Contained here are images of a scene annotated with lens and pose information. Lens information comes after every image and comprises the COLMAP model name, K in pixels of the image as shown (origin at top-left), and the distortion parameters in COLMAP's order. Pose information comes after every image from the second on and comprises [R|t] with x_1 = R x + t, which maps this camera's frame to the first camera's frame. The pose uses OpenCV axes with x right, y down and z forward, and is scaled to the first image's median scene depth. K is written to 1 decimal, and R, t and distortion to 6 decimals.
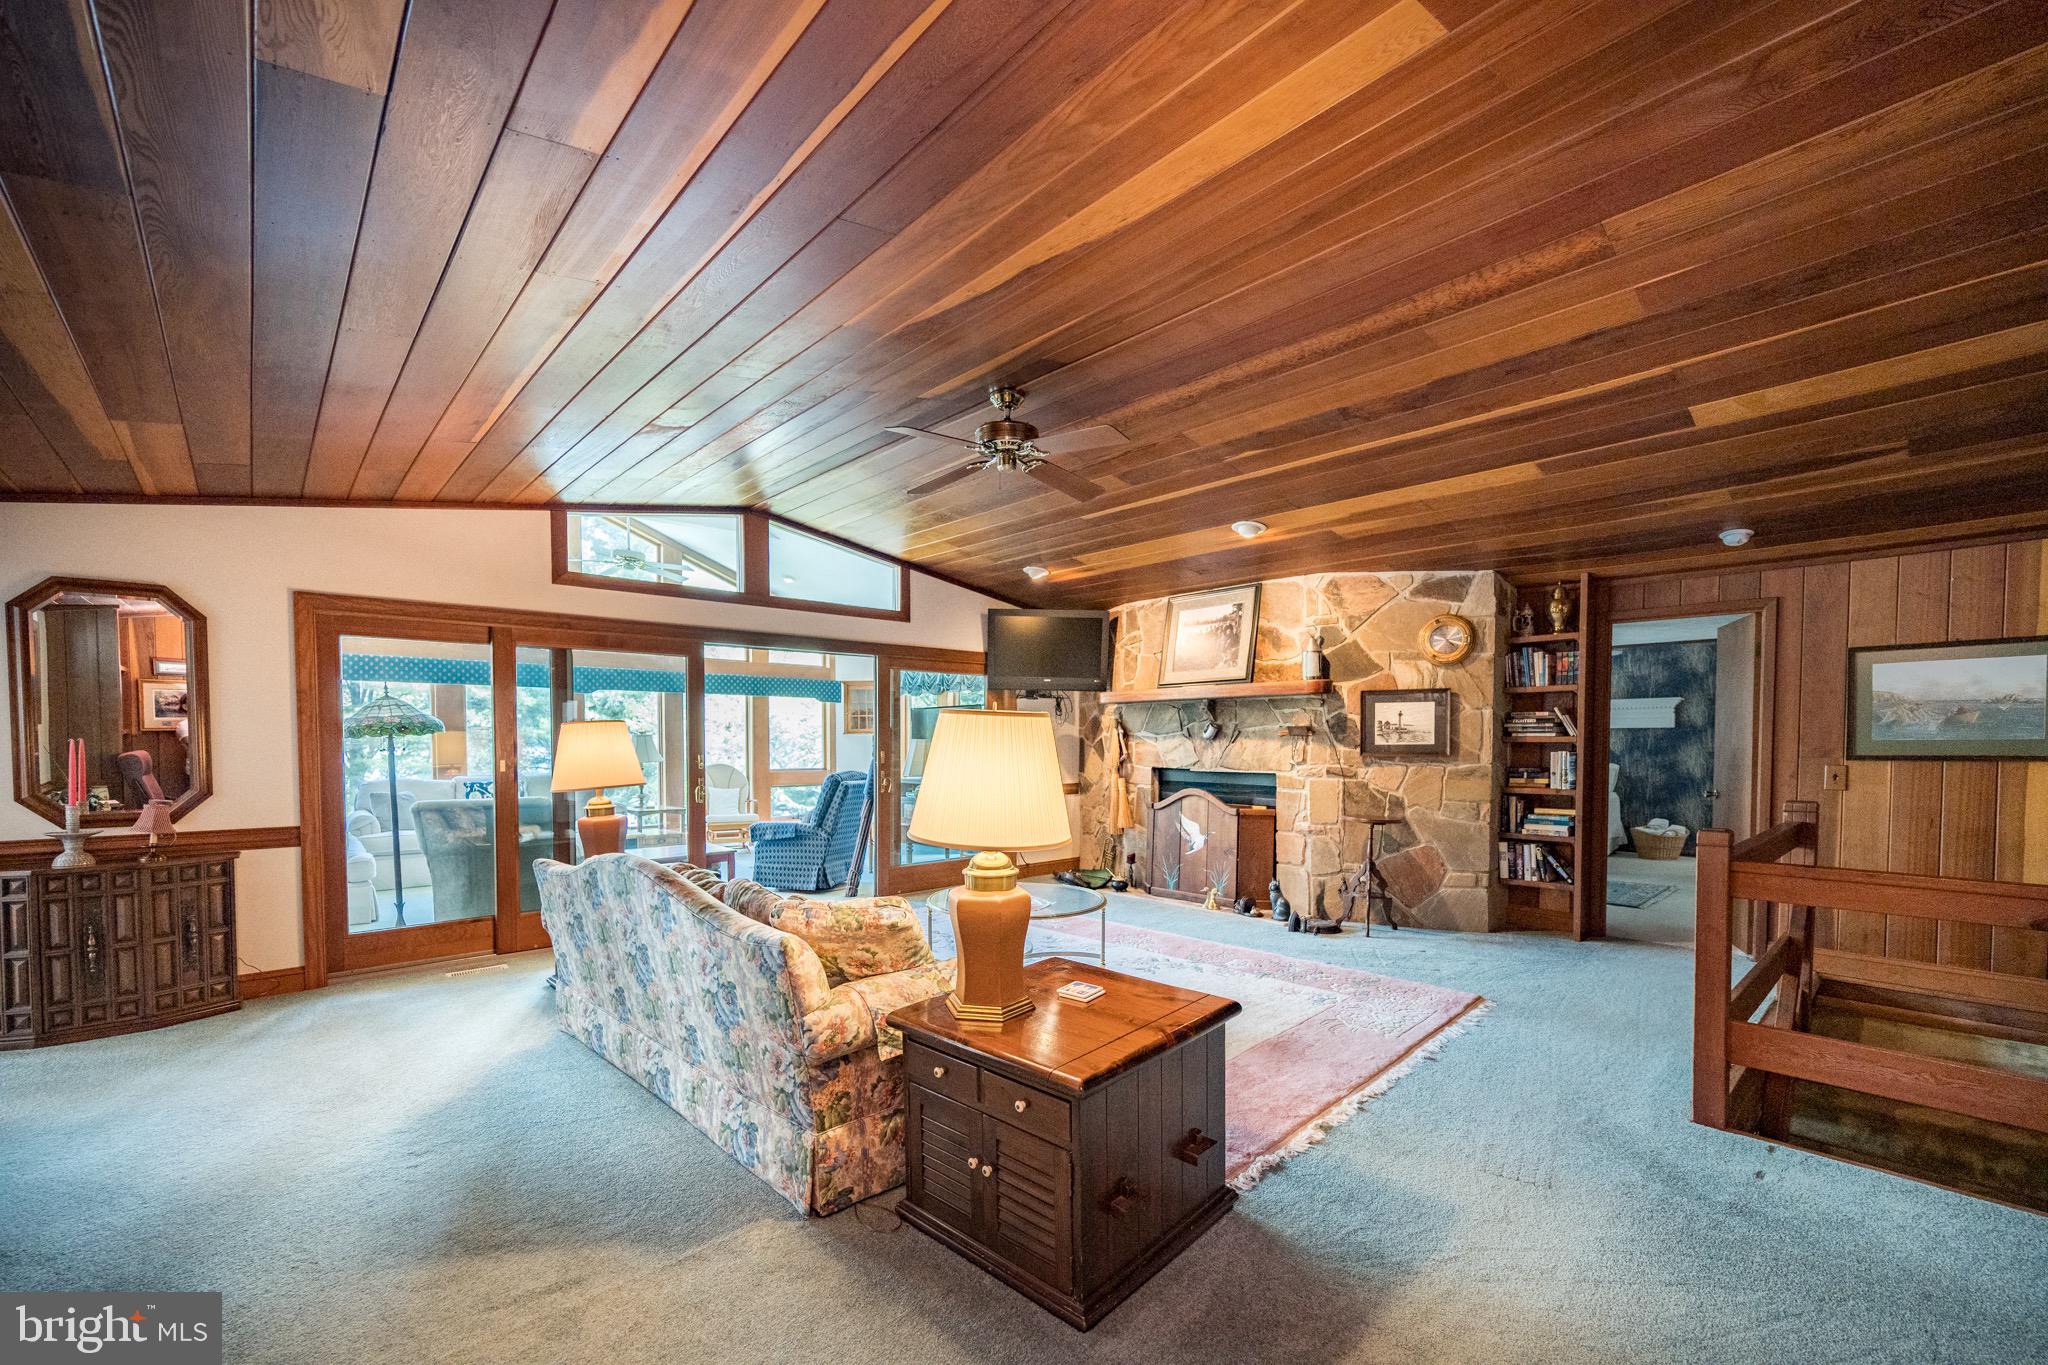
lens RADIAL K [[831.3, 0, 1026.7], [0, 831.3, 766.8], [0, 0, 1]] dist [-0.001192, -0.000134]
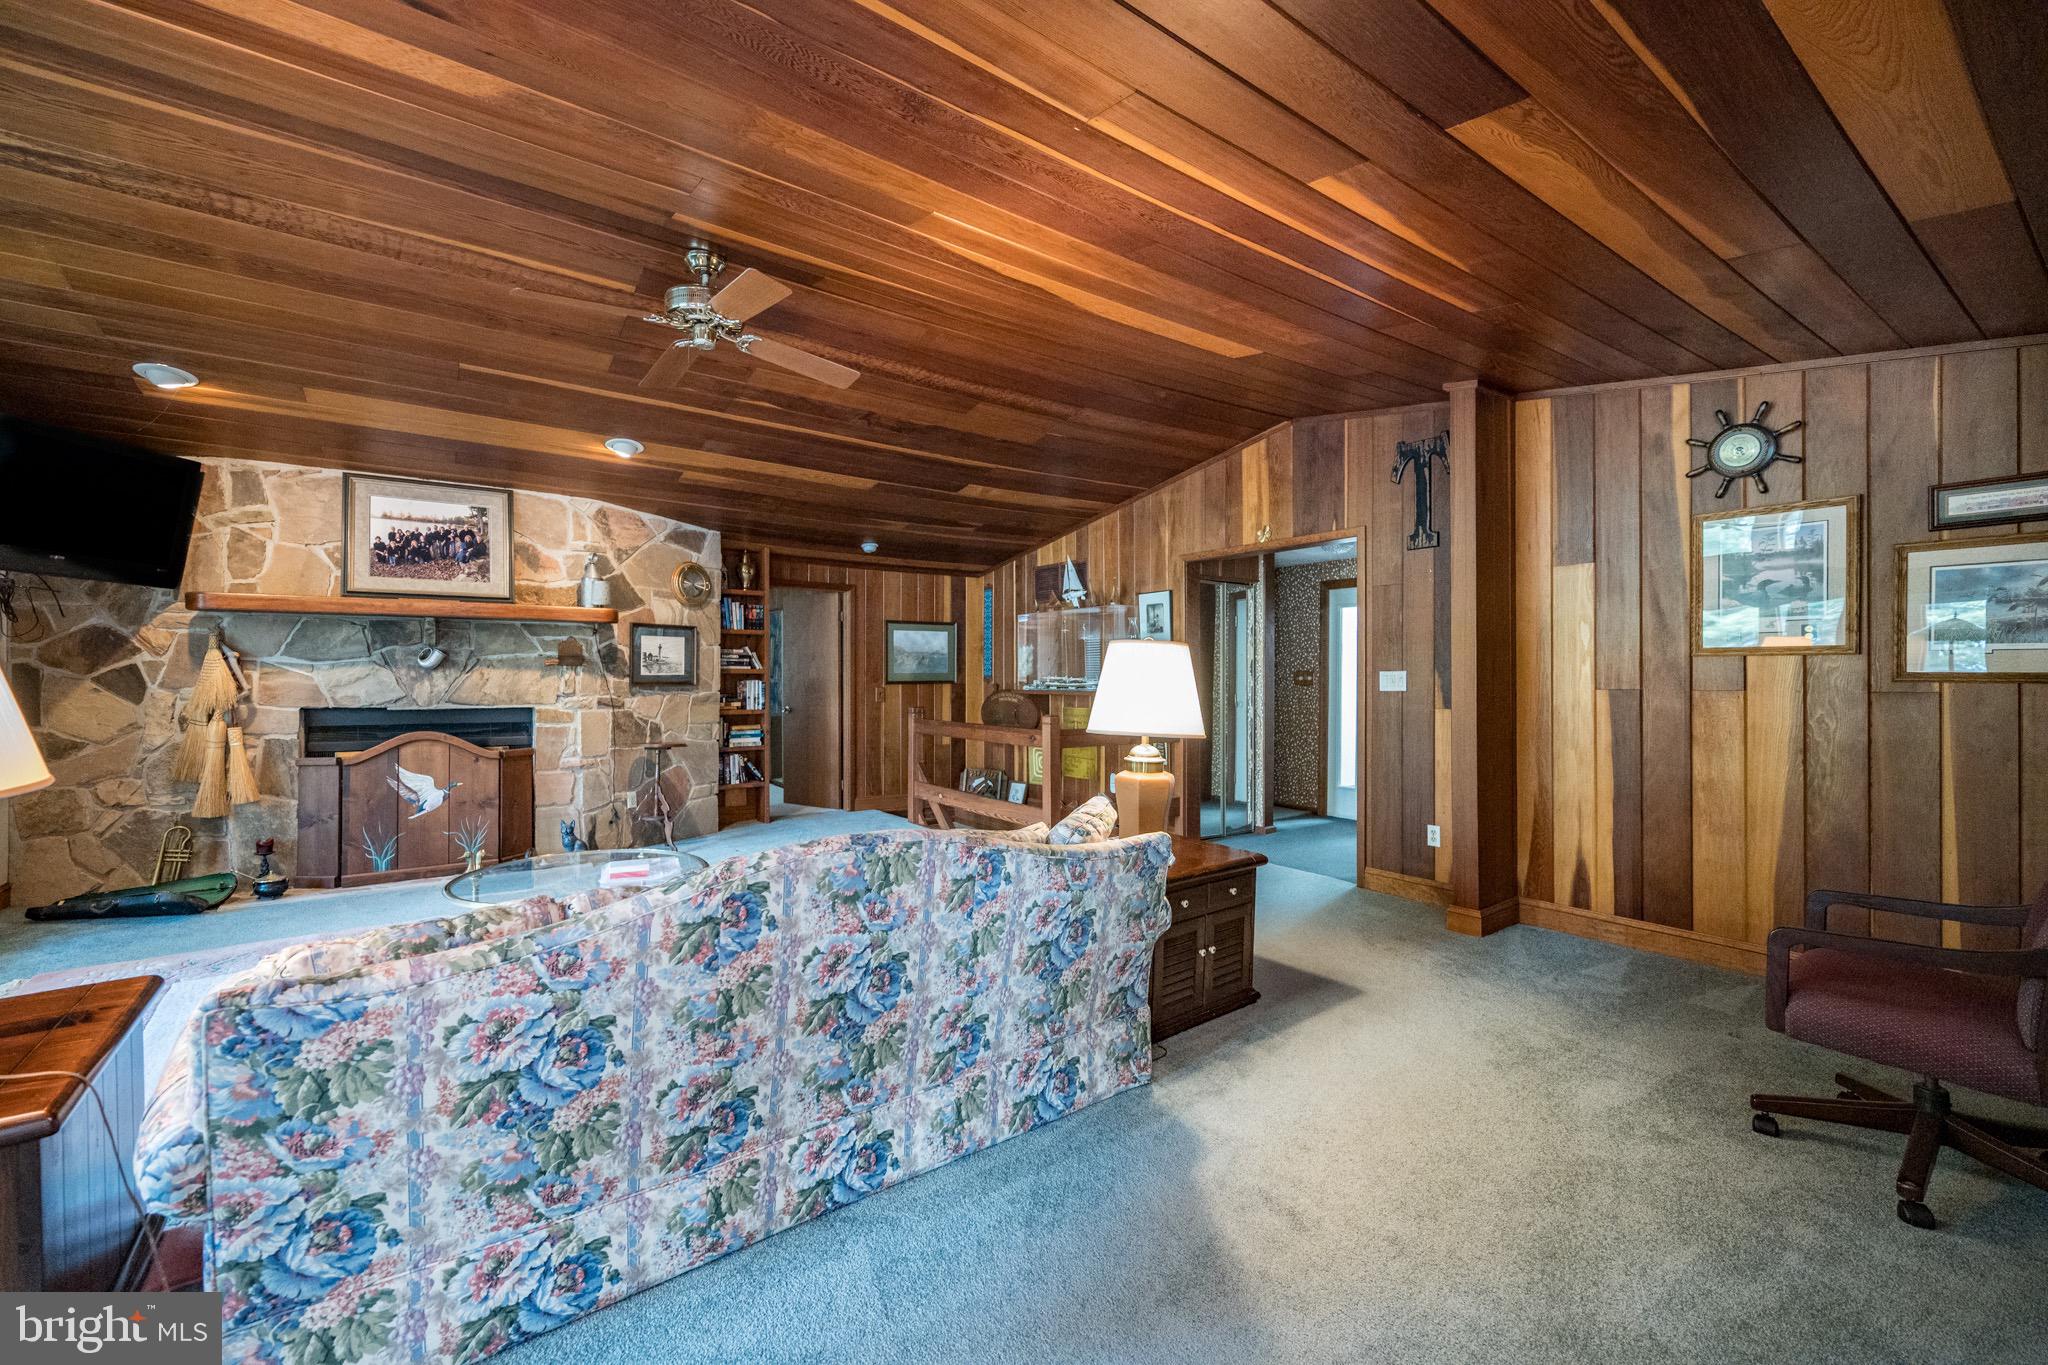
lens RADIAL K [[831.9, 0, 1004.9], [0, 831.9, 681.4], [0, 0, 1]] dist [-0.001097, -0.000068]
pose [[0.134502, -0.004392, 0.990904, -0.548766], [0.030738, 0.999527, 0.000258, -0.004787], [-0.990436, 0.030424, 0.134573, 0.397514]]
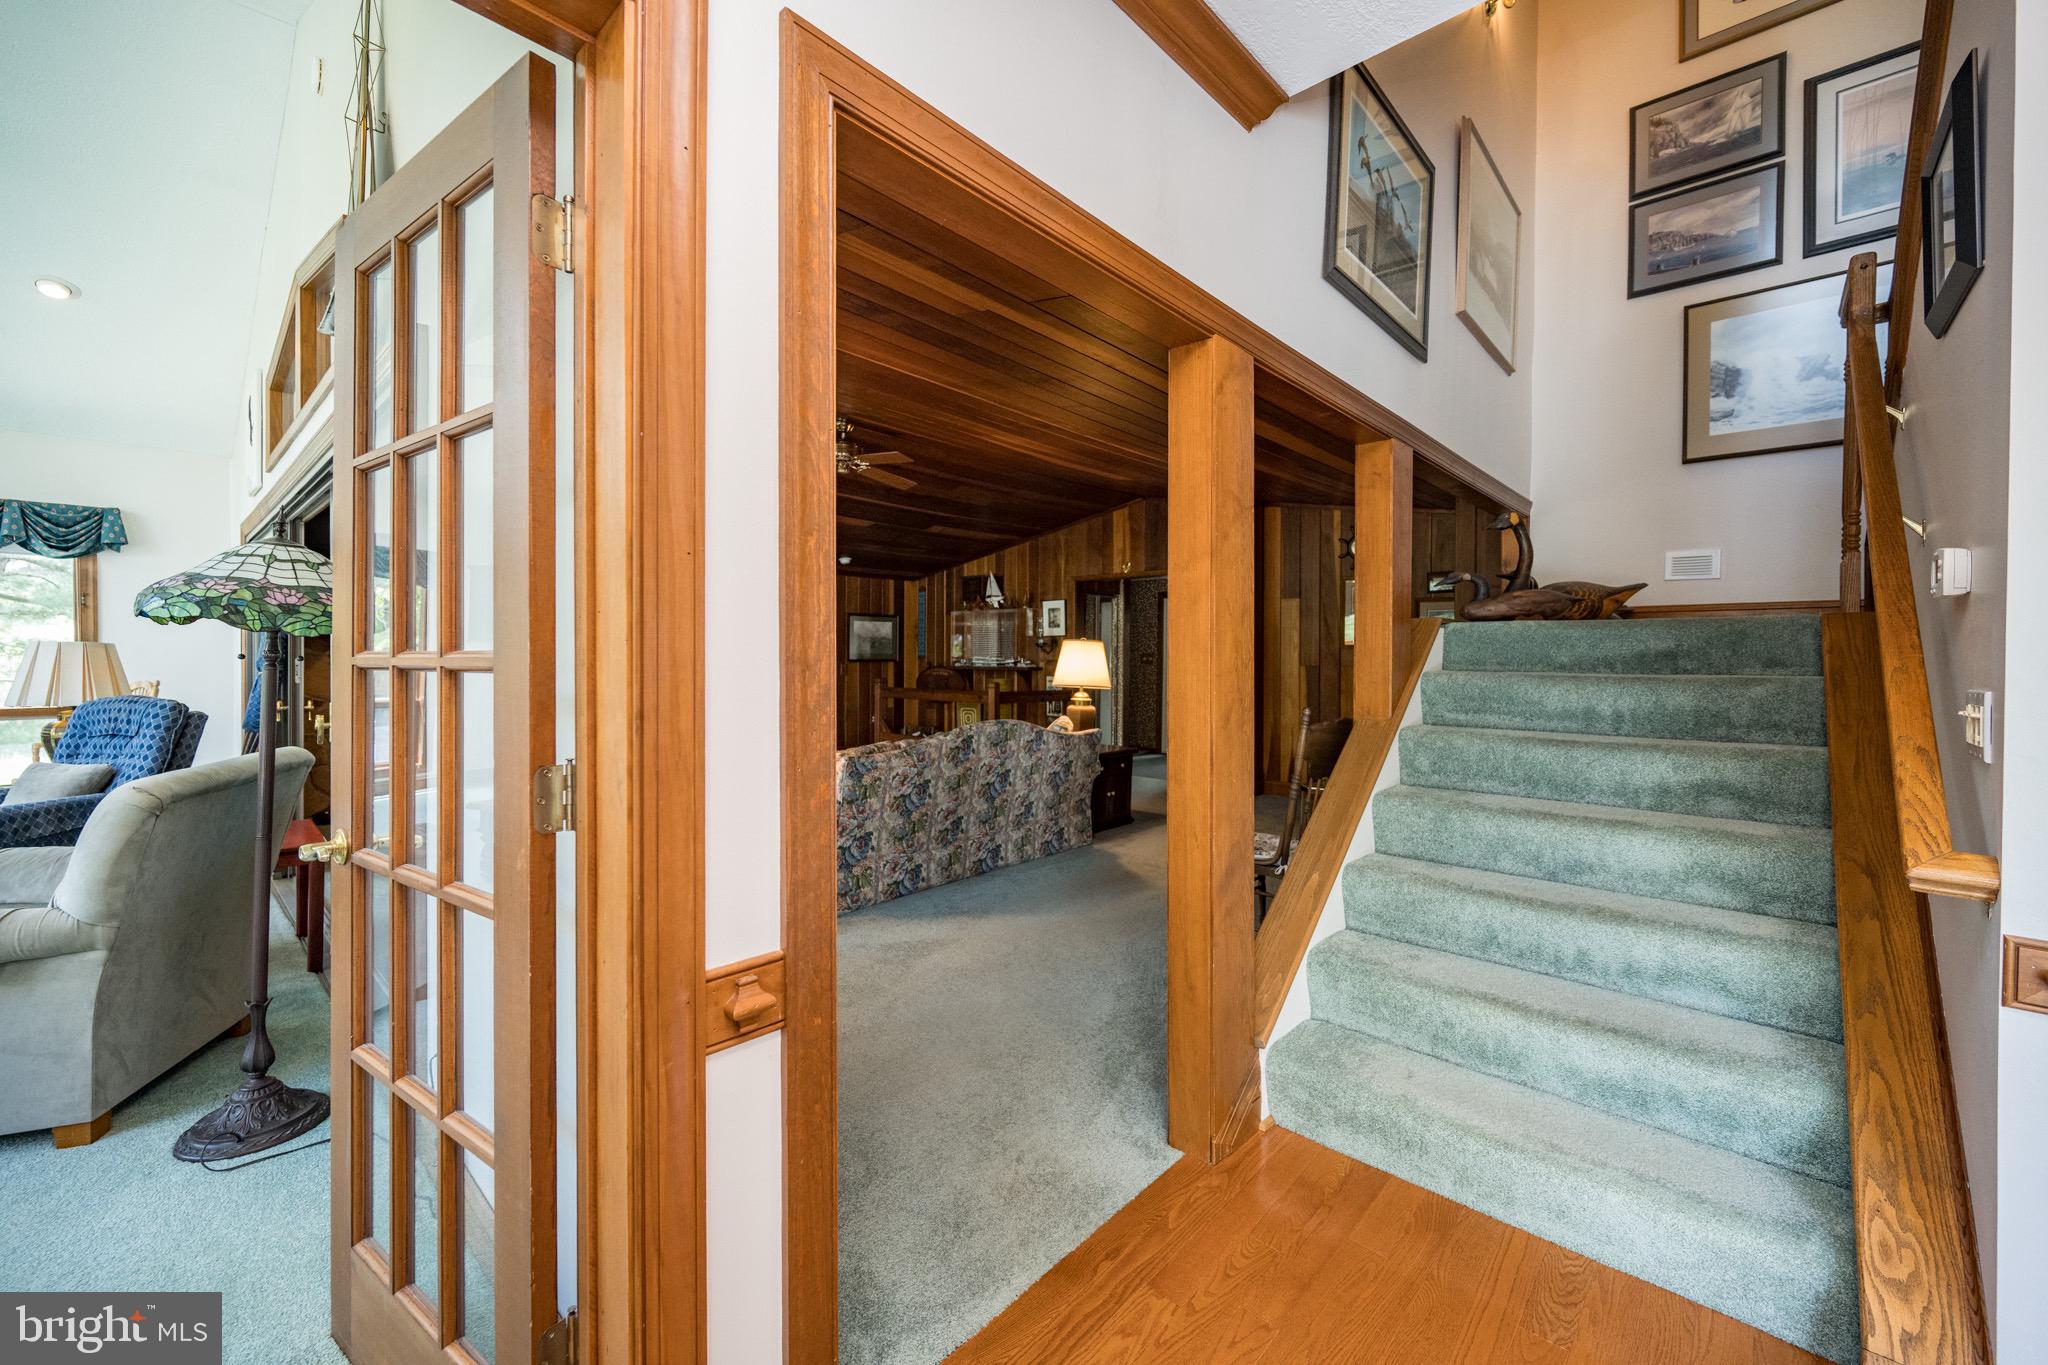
lens RADIAL K [[817.5, 0, 1026.3], [0, 817.5, 664.0], [0, 0, 1]] dist [-0.000288, -0.000093]
pose [[-0.077195, -0.009496, 0.996971, -1.022050], [0.025398, 0.999611, 0.011488, -0.010830], [-0.996692, 0.026207, -0.076924, 0.525147]]
